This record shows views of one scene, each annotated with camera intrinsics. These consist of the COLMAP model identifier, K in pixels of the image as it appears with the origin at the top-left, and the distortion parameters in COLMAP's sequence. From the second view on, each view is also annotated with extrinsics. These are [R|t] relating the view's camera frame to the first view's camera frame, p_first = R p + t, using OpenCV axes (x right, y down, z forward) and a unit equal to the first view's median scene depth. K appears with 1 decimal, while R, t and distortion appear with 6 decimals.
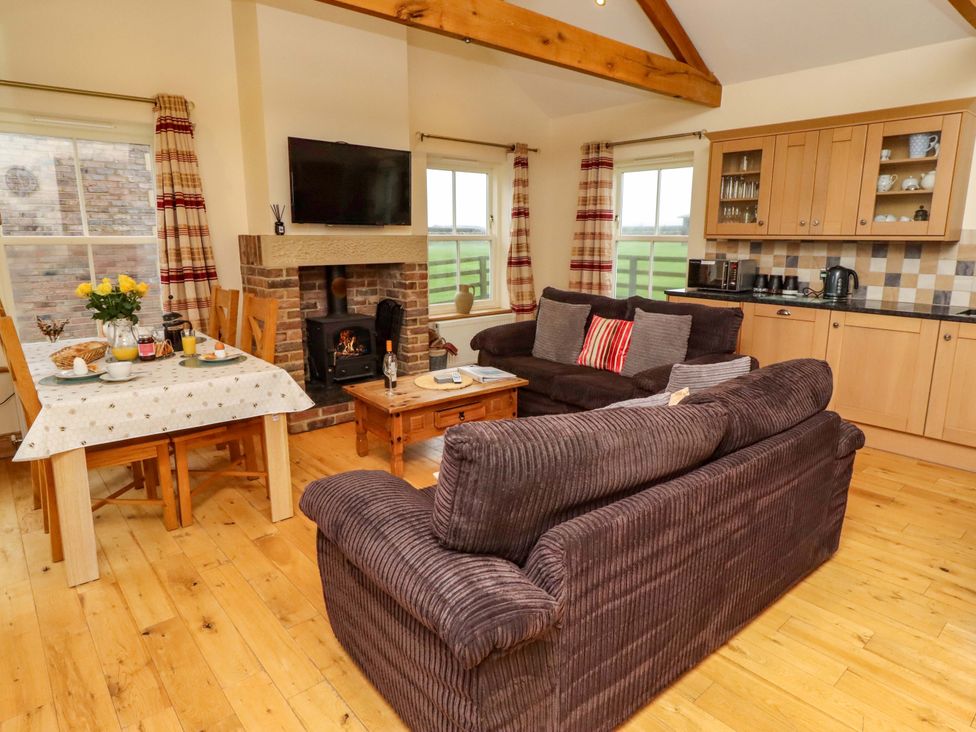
lens RADIAL K [[591.5, 0, 496.0], [0, 591.5, 350.6], [0, 0, 1]] dist [-0.003896, 0.002032]
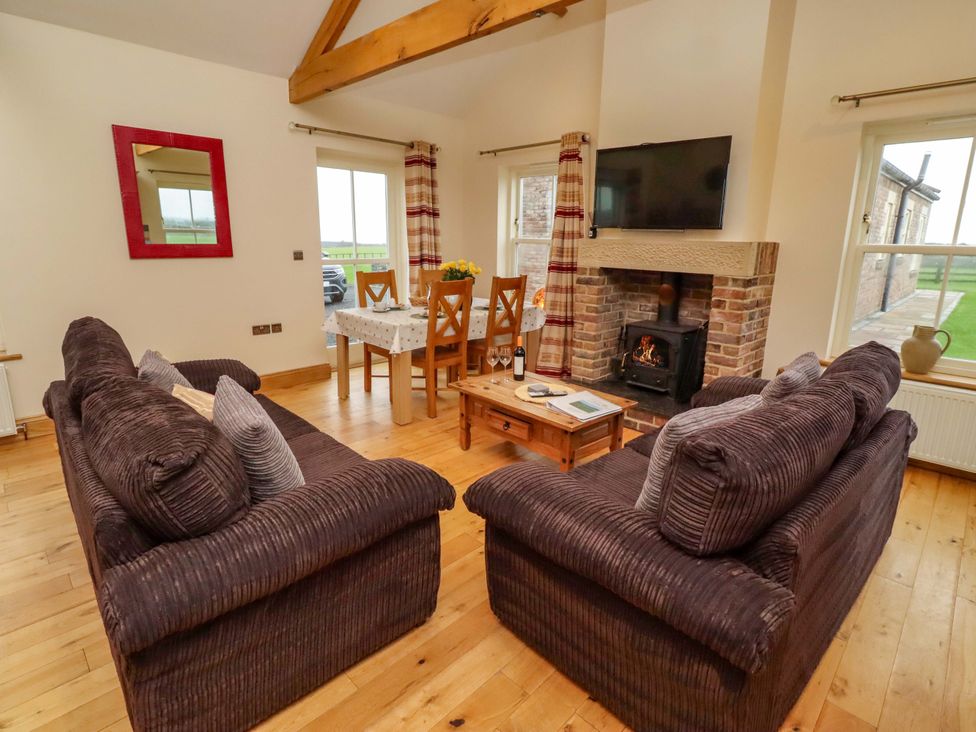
lens RADIAL K [[507.9, 0, 497.4], [0, 507.9, 347.1], [0, 0, 1]] dist [0.006171, -0.002044]
pose [[0.076335, 0.211842, -0.974318, 0.565905], [-0.213702, 0.957938, 0.191538, -0.130618], [0.973912, 0.193593, 0.118395, 0.678705]]
